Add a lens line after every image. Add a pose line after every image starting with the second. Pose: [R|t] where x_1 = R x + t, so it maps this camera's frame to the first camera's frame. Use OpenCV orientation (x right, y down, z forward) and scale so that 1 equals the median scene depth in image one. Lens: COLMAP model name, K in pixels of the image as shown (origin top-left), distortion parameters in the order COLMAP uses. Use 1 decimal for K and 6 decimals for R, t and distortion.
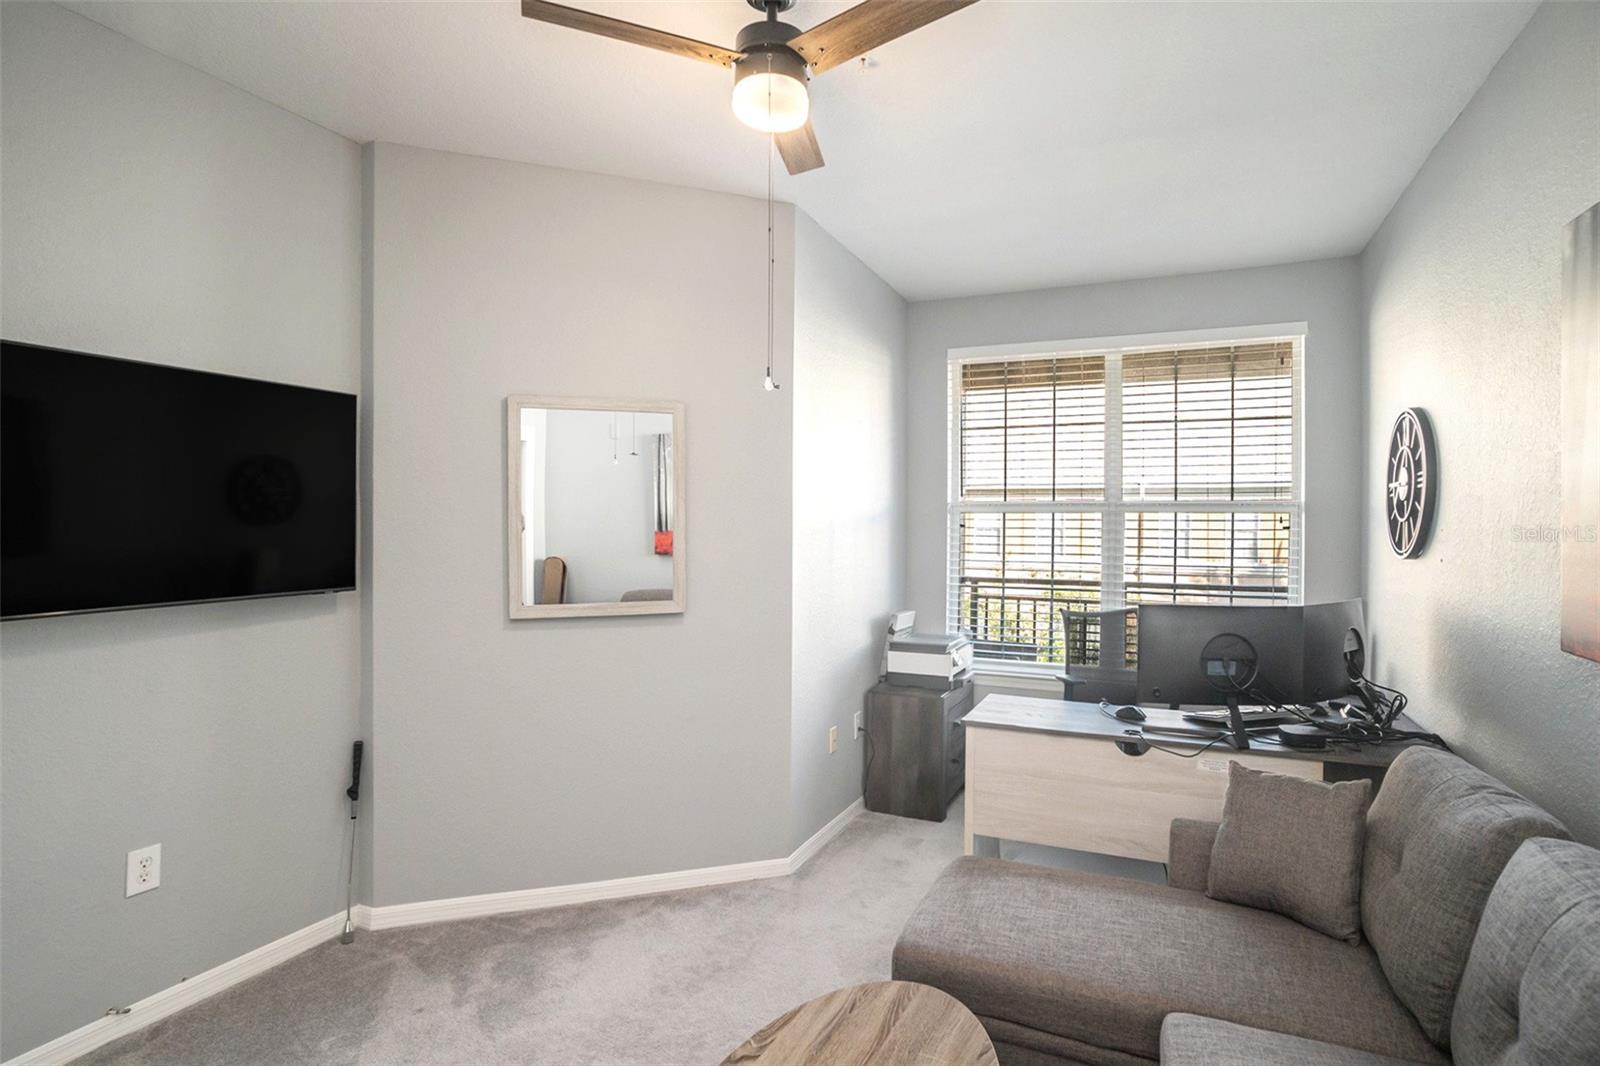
lens RADIAL K [[793.2, 0, 808.9], [0, 793.2, 532.5], [0, 0, 1]] dist [-0.040736, 0.009536]
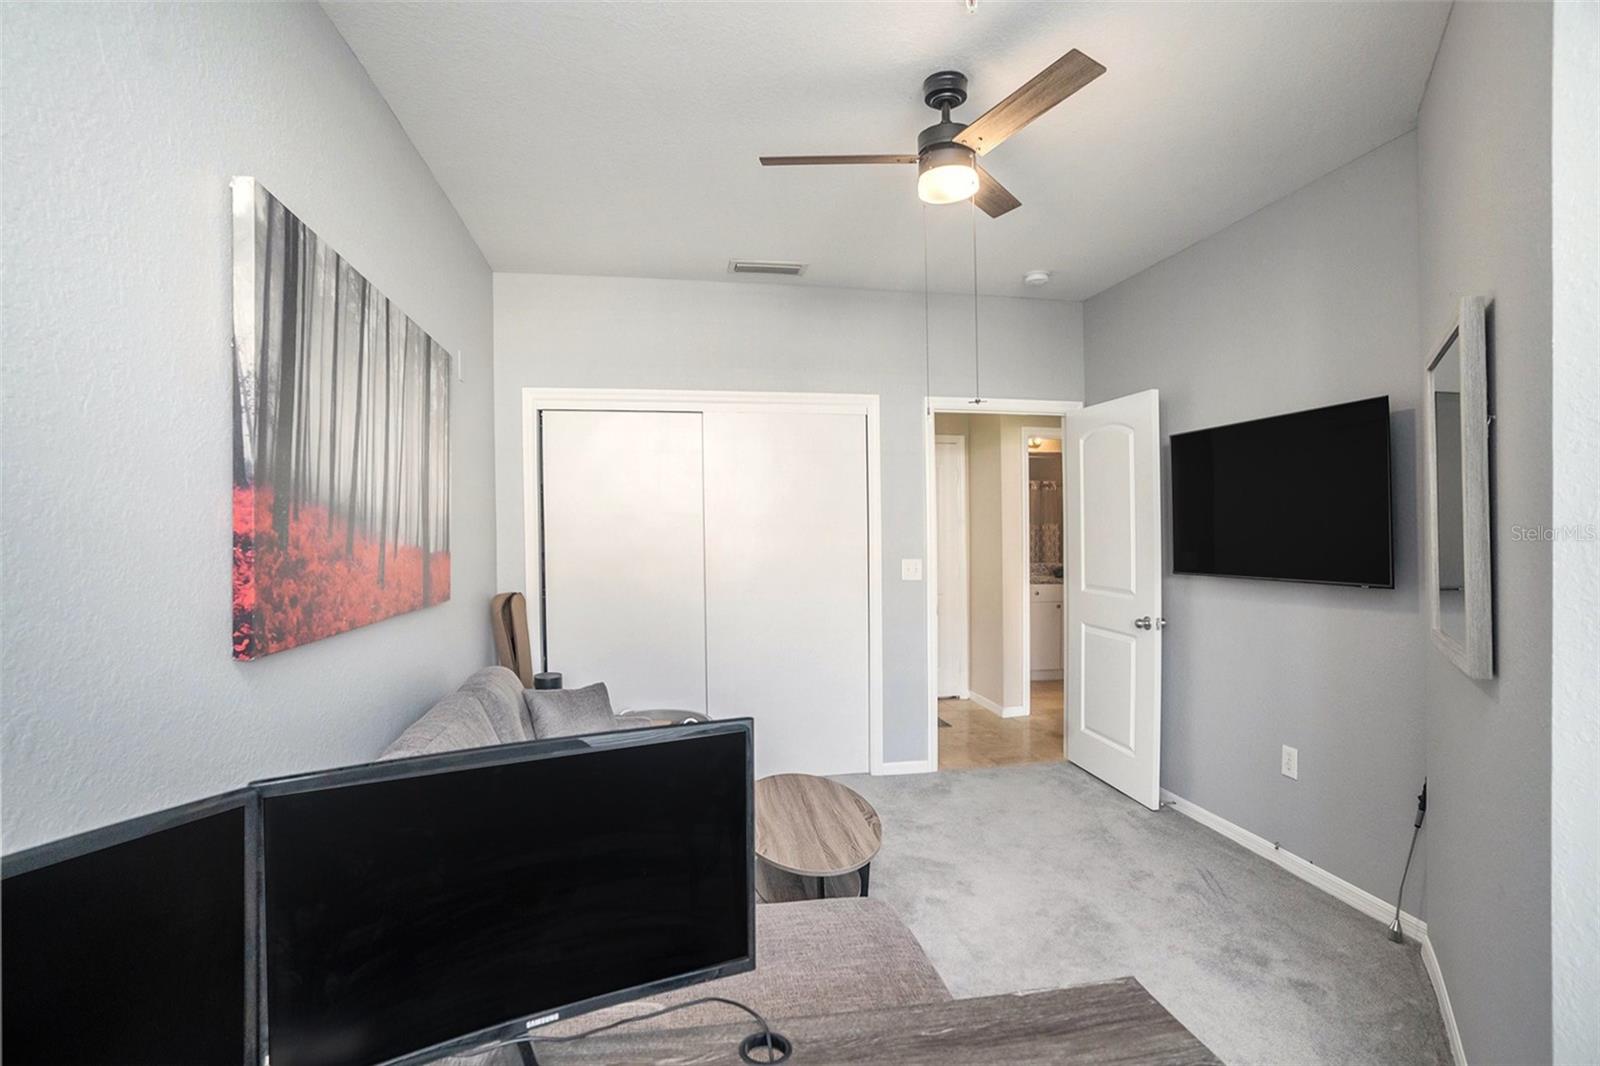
lens RADIAL K [[793.2, 0, 790.0], [0, 793.2, 517.1], [0, 0, 1]] dist [-0.040736, 0.009536]
pose [[-0.826628, -0.016005, -0.562522, 0.564746], [-0.010349, 0.999859, -0.013239, -0.003208], [0.562654, -0.005122, -0.826677, 1.211852]]
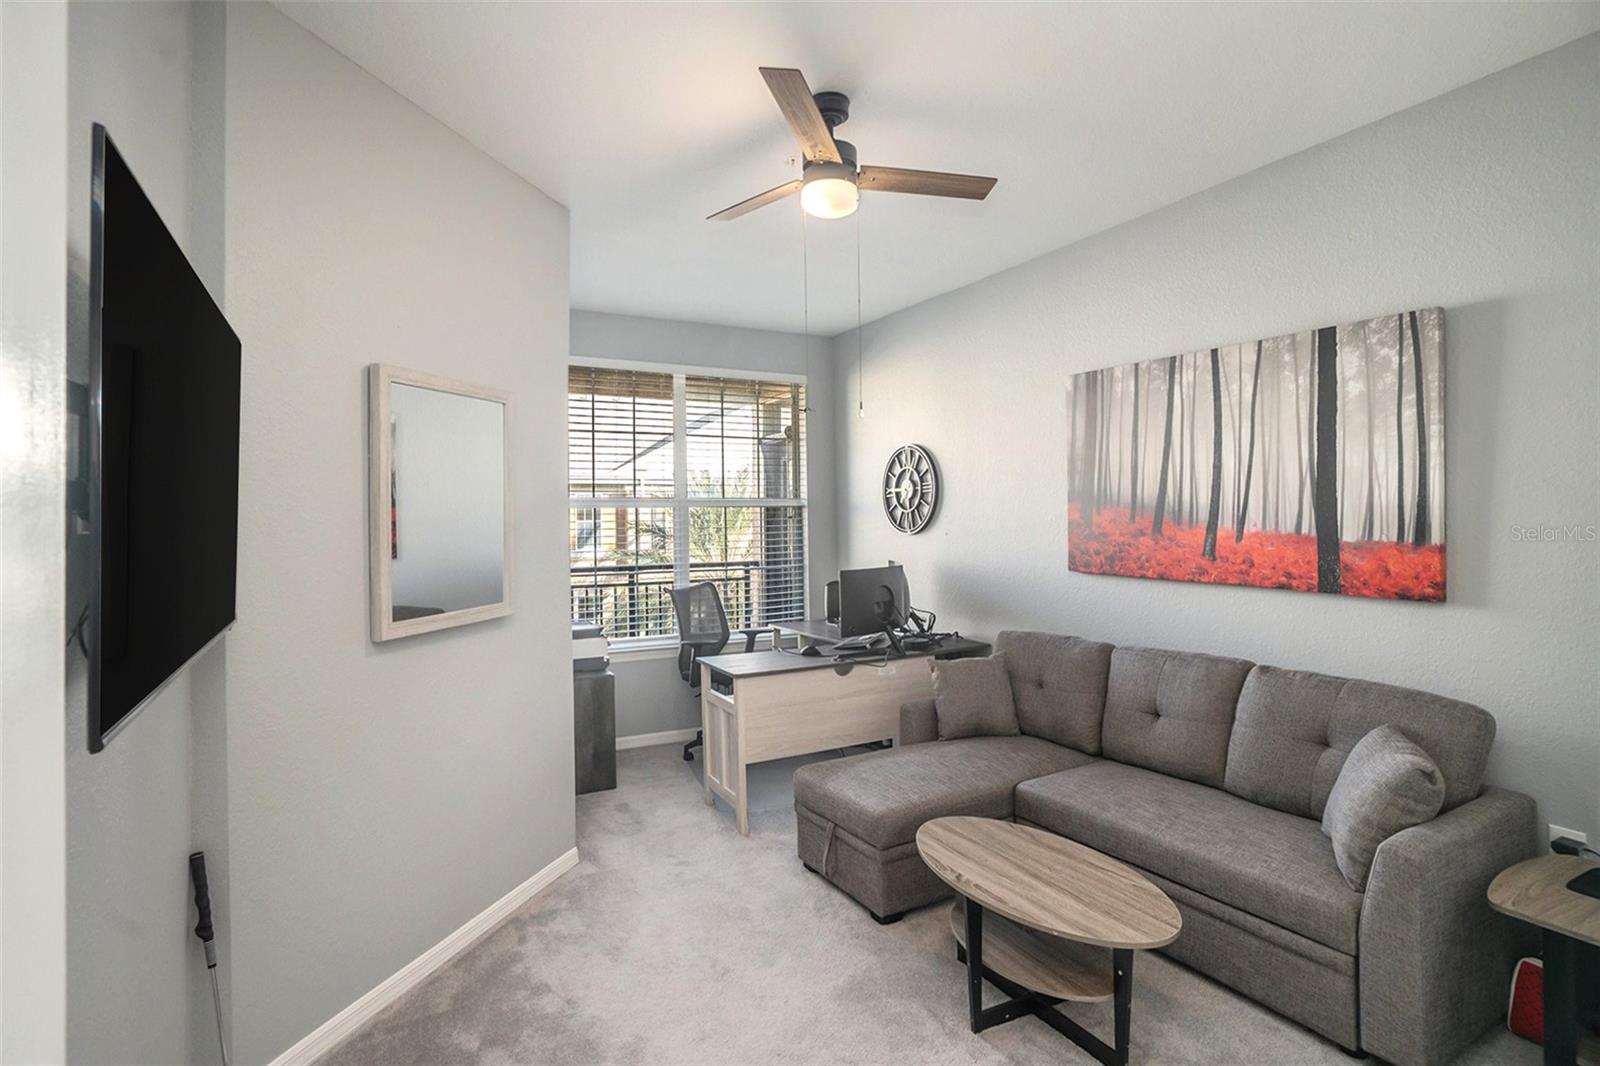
lens RADIAL K [[793.2, 0, 799.3], [0, 793.2, 529.6], [0, 0, 1]] dist [-0.040736, 0.009536]
pose [[0.590692, -0.023356, 0.806559, -0.723309], [0.019226, 0.999705, 0.014868, -0.007954], [-0.806668, 0.006725, 0.590966, 0.177341]]
